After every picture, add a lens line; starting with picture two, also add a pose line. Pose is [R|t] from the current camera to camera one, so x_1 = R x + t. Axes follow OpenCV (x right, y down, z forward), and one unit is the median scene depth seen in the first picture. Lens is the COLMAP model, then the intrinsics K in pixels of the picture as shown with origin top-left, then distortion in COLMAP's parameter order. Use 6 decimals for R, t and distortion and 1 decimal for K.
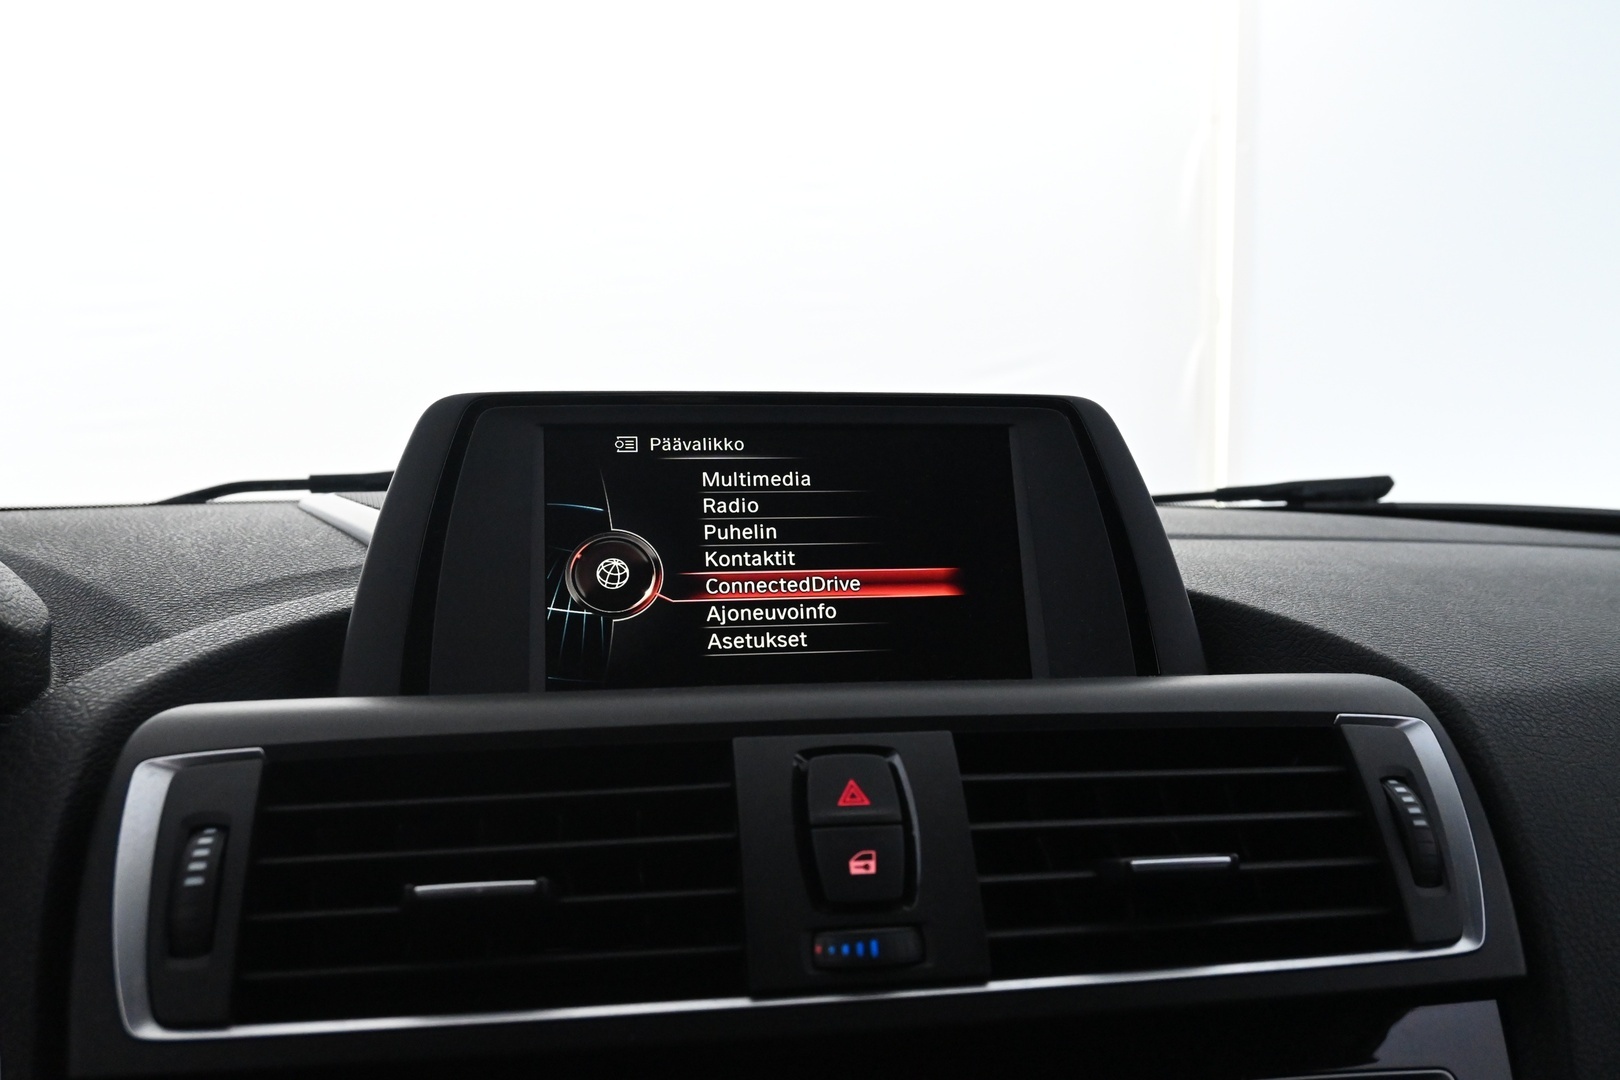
lens RADIAL K [[1282.6, 0, 810.6], [0, 1282.6, 527.3], [0, 0, 1]] dist [-0.007364, -0.001917]
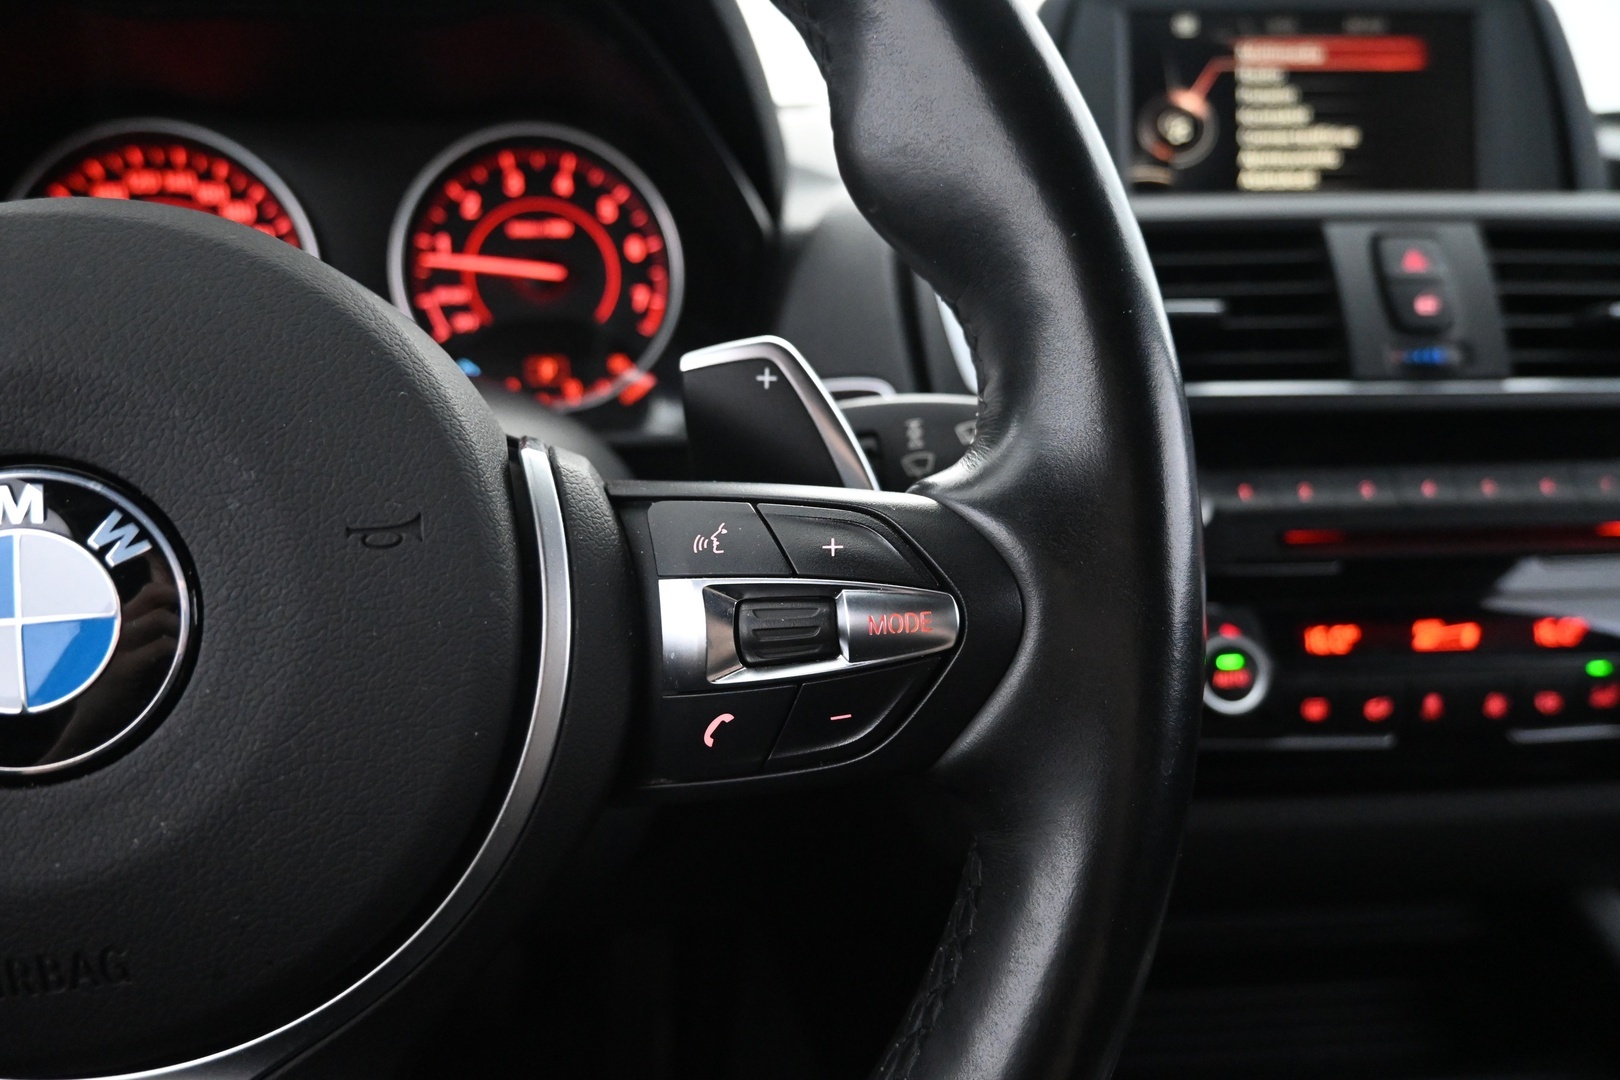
lens RADIAL K [[1134.0, 0, 811.9], [0, 1134.0, 538.9], [0, 0, 1]] dist [-0.007405, 0.003909]
pose [[0.995217, 0.025606, -0.094274, -0.492197], [0.000752, 0.963000, 0.269500, 0.159652], [0.097686, -0.268282, 0.958375, -0.354103]]
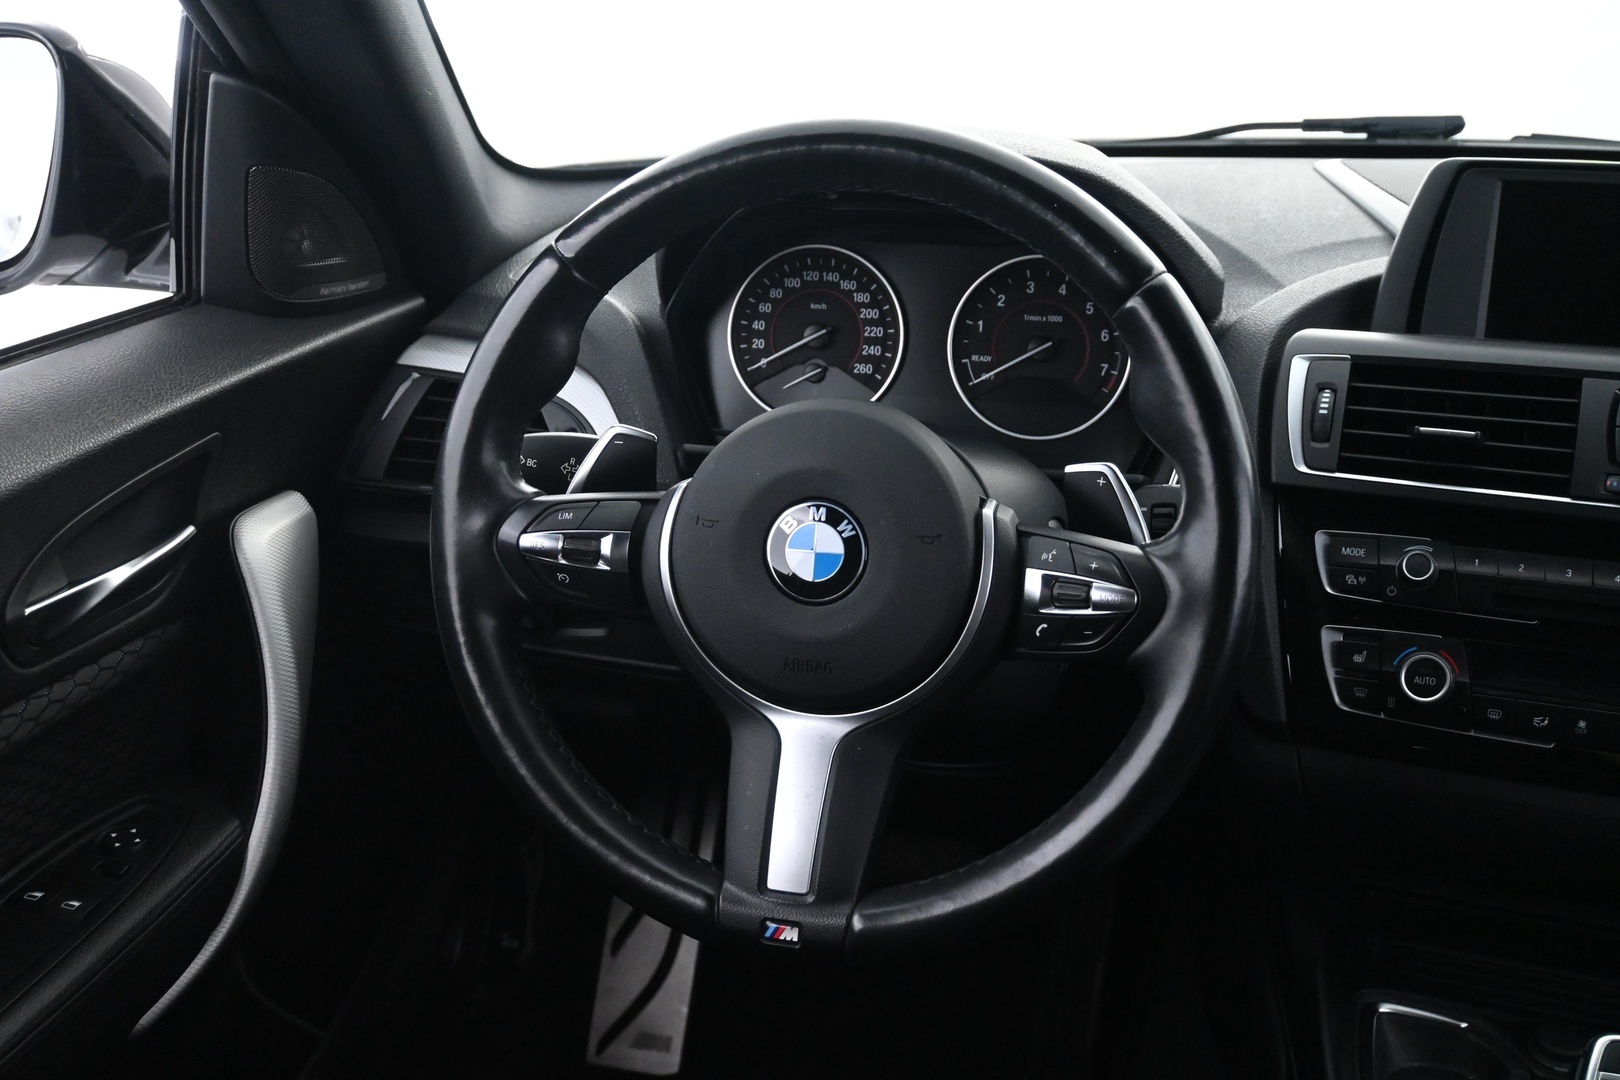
lens RADIAL K [[1835.8, 0, 803.1], [0, 1835.8, 530.9], [0, 0, 1]] dist [-0.000803, 0.000000]
pose [[0.865645, 0.168208, -0.471555, 0.267385], [-0.012775, 0.948986, 0.315060, -0.480665], [0.500495, -0.266706, 0.823634, -1.966952]]
